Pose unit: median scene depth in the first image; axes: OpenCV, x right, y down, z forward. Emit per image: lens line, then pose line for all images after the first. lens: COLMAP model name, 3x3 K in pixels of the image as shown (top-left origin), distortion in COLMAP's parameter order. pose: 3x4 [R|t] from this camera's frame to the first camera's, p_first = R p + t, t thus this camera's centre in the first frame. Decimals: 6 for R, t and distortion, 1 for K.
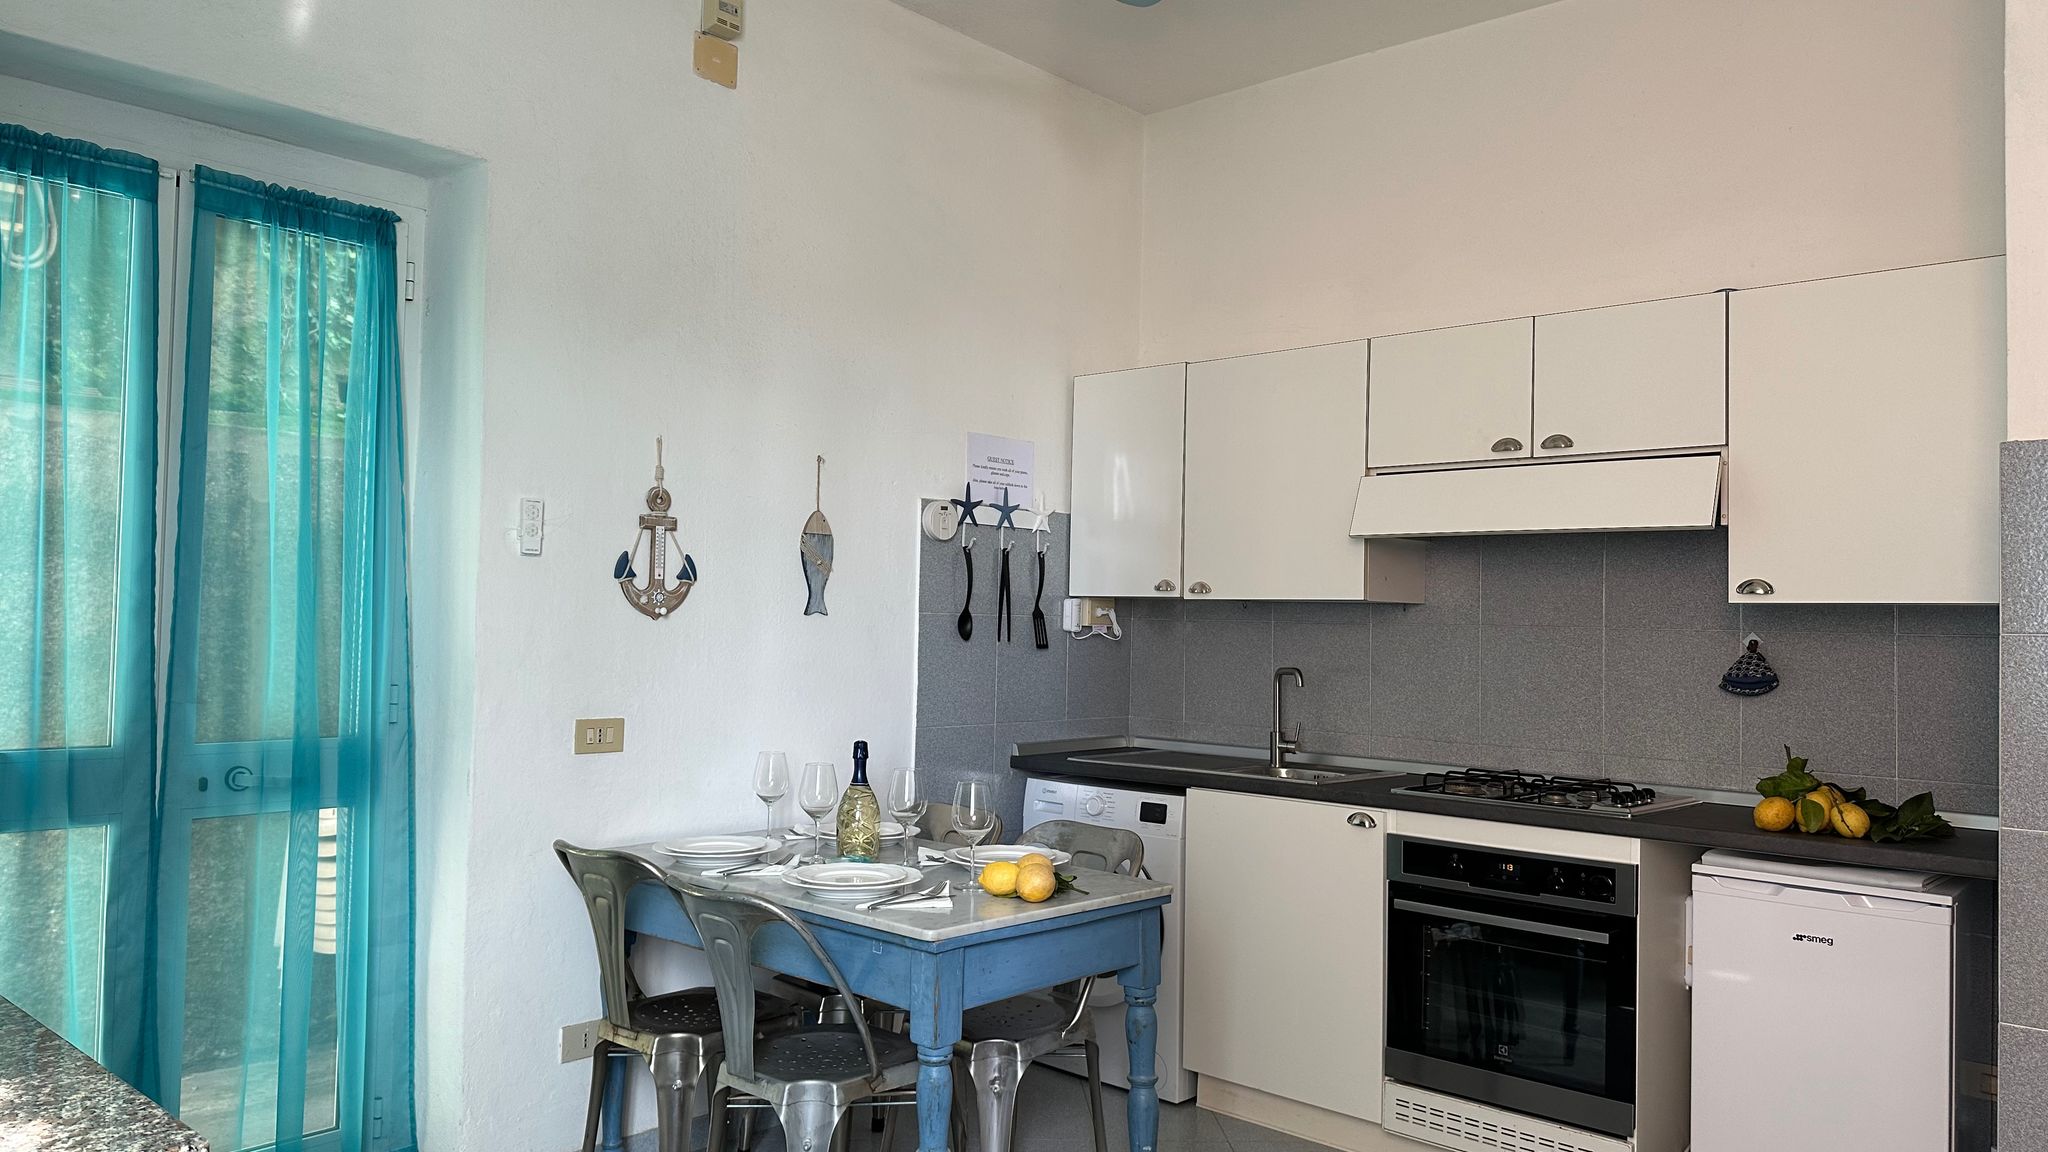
lens RADIAL K [[1404.6, 0, 1029.6], [0, 1404.6, 577.7], [0, 0, 1]] dist [0.019662, -0.049339]
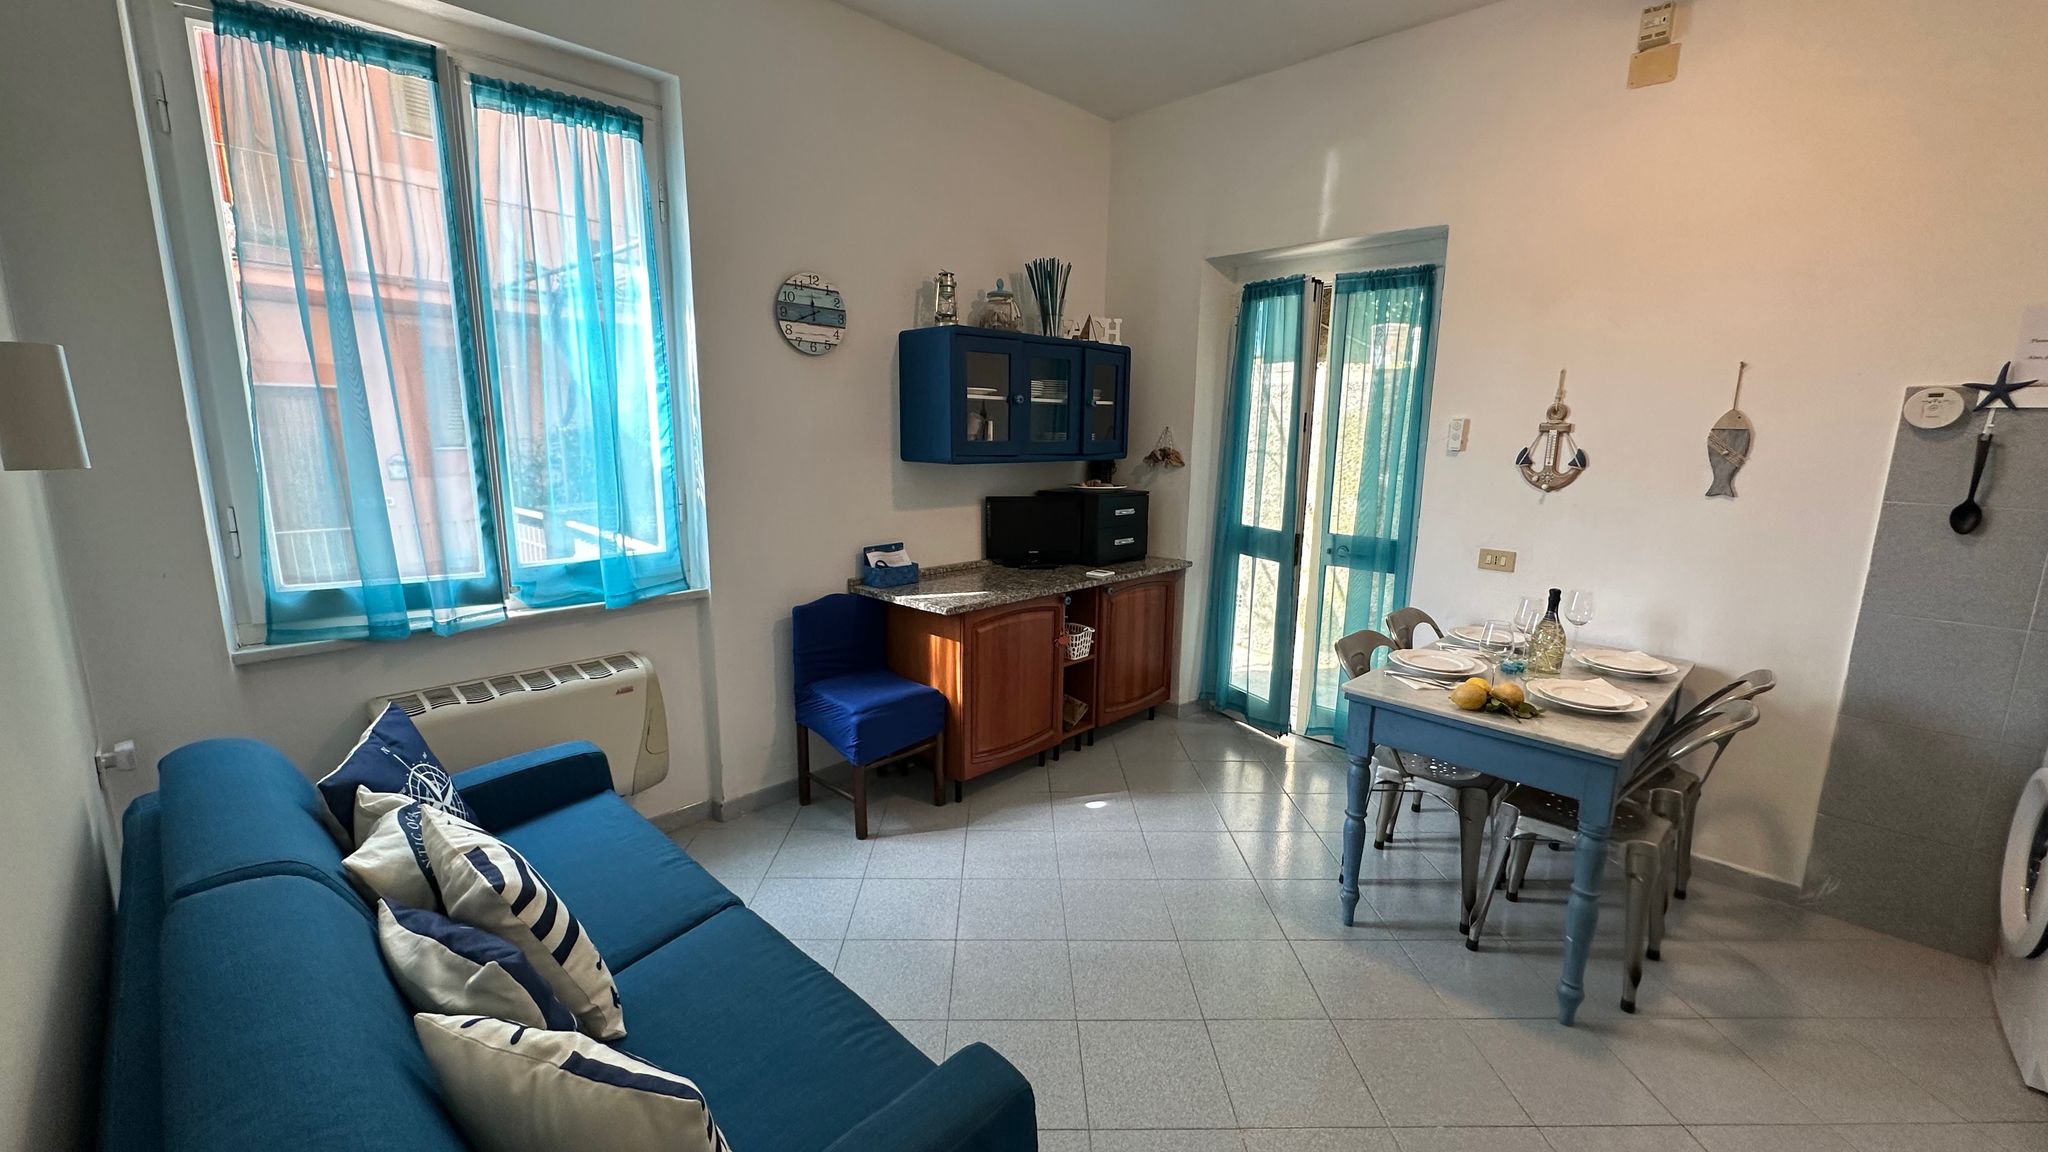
lens RADIAL K [[822.4, 0, 1015.2], [0, 822.4, 586.2], [0, 0, 1]] dist [-0.002408, 0.000091]
pose [[-0.066162, 0.177218, -0.981945, 0.672838], [0.020083, 0.984139, 0.176261, -0.039331], [0.997607, -0.008059, -0.068672, 0.484636]]
